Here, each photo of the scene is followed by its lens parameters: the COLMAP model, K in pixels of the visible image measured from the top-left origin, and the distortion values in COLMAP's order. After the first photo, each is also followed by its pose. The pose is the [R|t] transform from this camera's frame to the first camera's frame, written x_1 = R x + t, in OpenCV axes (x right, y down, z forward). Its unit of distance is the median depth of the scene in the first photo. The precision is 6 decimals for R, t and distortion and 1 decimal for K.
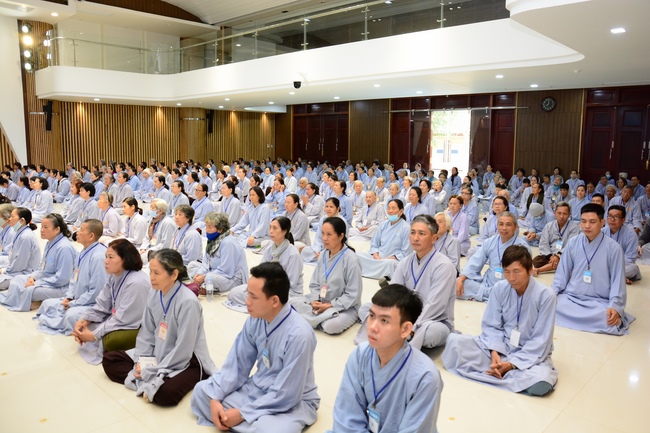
lens RADIAL K [[510.8, 0, 327.4], [0, 510.8, 220.8], [0, 0, 1]] dist [-0.118930, 0.088979]
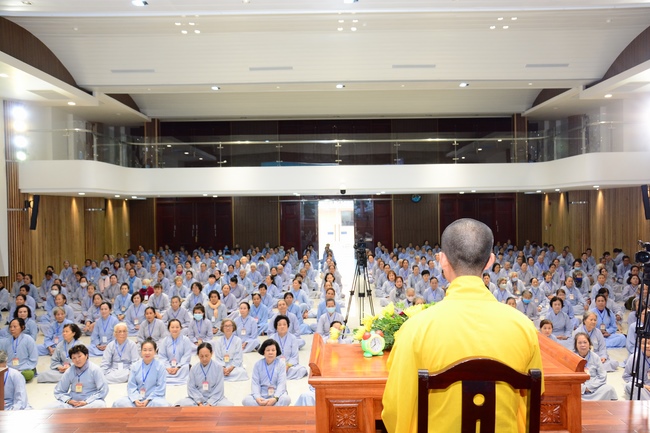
lens RADIAL K [[602.9, 0, 329.4], [0, 602.9, 217.5], [0, 0, 1]] dist [-0.012697, 0.000000]
pose [[0.711376, -0.030746, 0.702138, -0.827137], [0.125678, 0.988505, -0.084046, -0.050022], [-0.691483, 0.148032, 0.707063, -0.060717]]
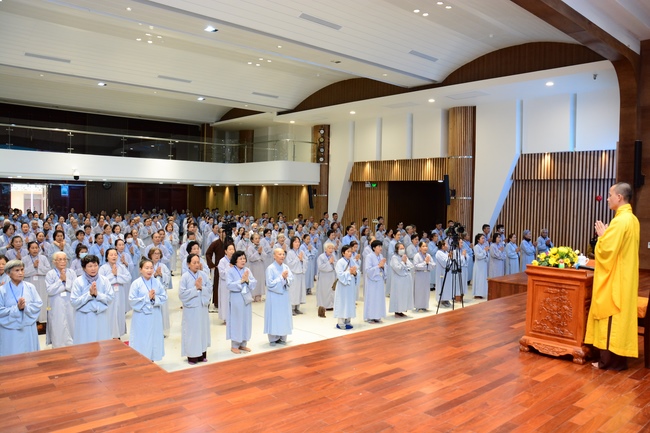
lens RADIAL K [[510.8, 0, 323.6], [0, 510.8, 217.7], [0, 0, 1]] dist [-0.118930, 0.088979]
pose [[0.077429, -0.046911, 0.995894, -0.987437], [0.125176, 0.991446, 0.036969, -0.082200], [-0.989109, 0.121800, 0.082638, 0.132893]]
